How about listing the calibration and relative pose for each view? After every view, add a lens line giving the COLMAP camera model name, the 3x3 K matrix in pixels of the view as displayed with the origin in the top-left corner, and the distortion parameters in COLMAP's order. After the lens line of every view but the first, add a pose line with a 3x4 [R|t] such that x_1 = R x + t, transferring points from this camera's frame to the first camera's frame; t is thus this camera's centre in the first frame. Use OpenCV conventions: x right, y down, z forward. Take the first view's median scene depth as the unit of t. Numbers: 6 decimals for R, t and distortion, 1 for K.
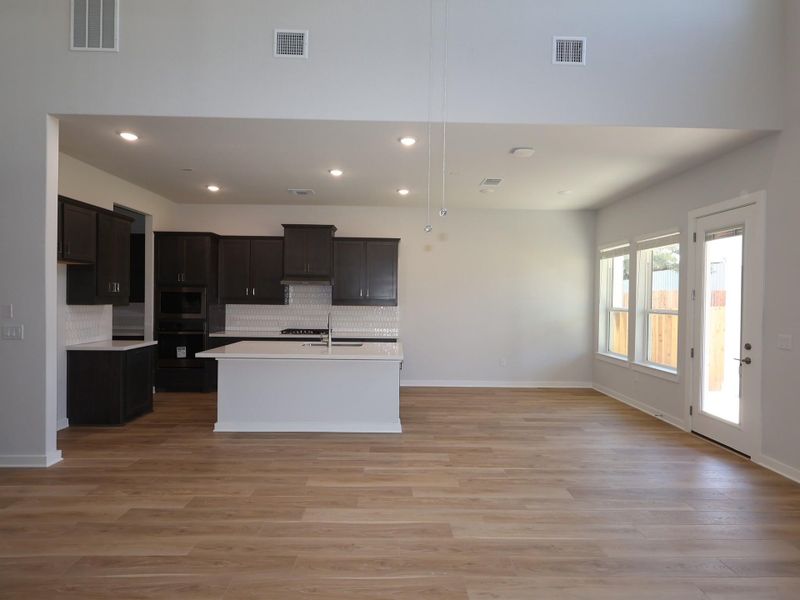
lens RADIAL K [[419.1, 0, 403.2], [0, 419.1, 301.1], [0, 0, 1]] dist [-0.000815, 0.000863]
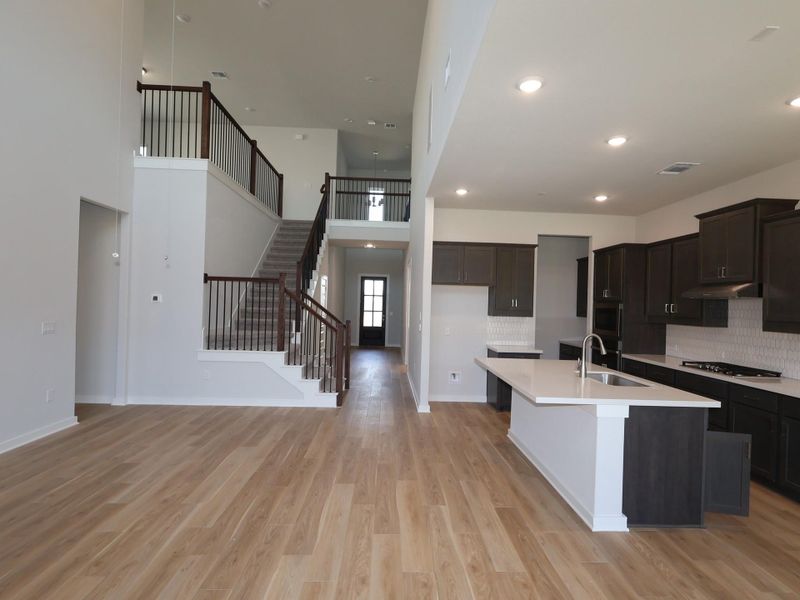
lens RADIAL K [[419.1, 0, 403.2], [0, 419.1, 301.1], [0, 0, 1]] dist [-0.000815, 0.000863]
pose [[0.018792, -0.016890, -0.999681, 0.597472], [-0.036650, 0.999174, -0.017570, -0.004607], [0.999151, 0.036968, 0.018157, 0.676879]]
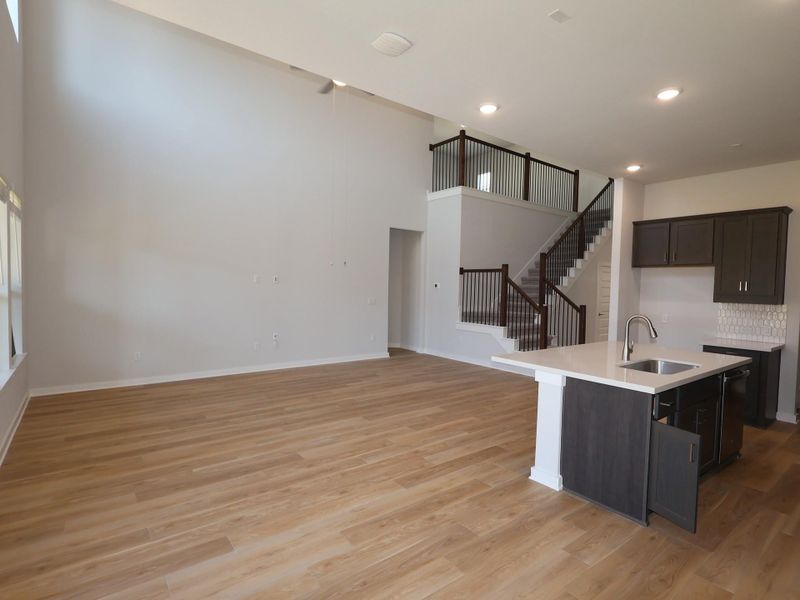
lens RADIAL K [[419.1, 0, 403.2], [0, 419.1, 301.1], [0, 0, 1]] dist [-0.000815, 0.000863]
pose [[-0.804453, -0.007345, -0.593971, 0.575786], [-0.037565, 0.998551, 0.038528, -0.005984], [0.592827, 0.053307, -0.803563, 1.388321]]
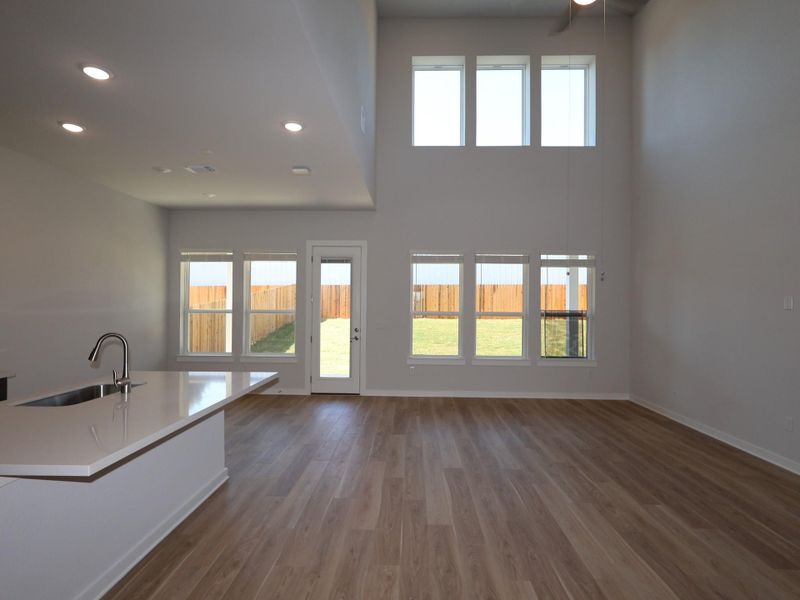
lens RADIAL K [[419.1, 0, 403.2], [0, 419.1, 301.1], [0, 0, 1]] dist [-0.000815, 0.000863]
pose [[0.042467, -0.007017, 0.999073, -0.740010], [0.000761, 0.999975, 0.006991, -0.017425], [-0.999098, 0.000464, 0.042471, 0.626674]]
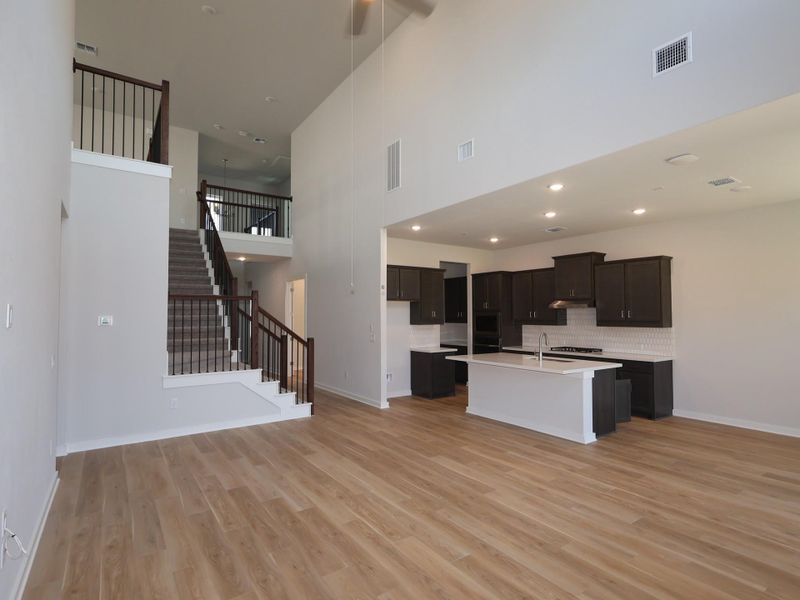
lens RADIAL K [[419.1, 0, 403.2], [0, 419.1, 301.1], [0, 0, 1]] dist [-0.000815, 0.000863]
pose [[0.558819, -0.042784, -0.828185, 0.627325], [0.002163, 0.998740, -0.050136, -0.002237], [0.829287, 0.026226, 0.558208, -0.005199]]
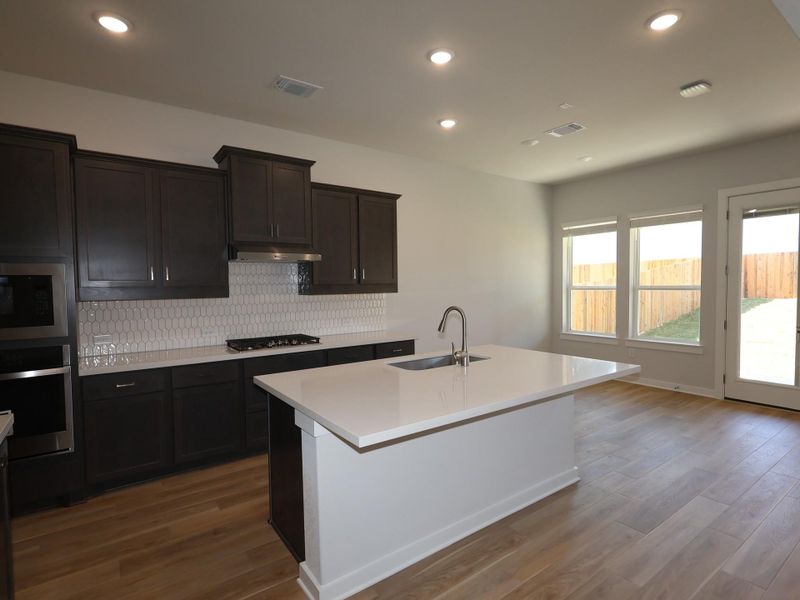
lens RADIAL K [[419.1, 0, 403.2], [0, 419.1, 301.1], [0, 0, 1]] dist [-0.000815, 0.000863]
pose [[0.818234, -0.047823, 0.572893, -0.583208], [0.027396, 0.998645, 0.044236, -0.005757], [-0.574232, -0.020500, 0.818436, 0.605000]]
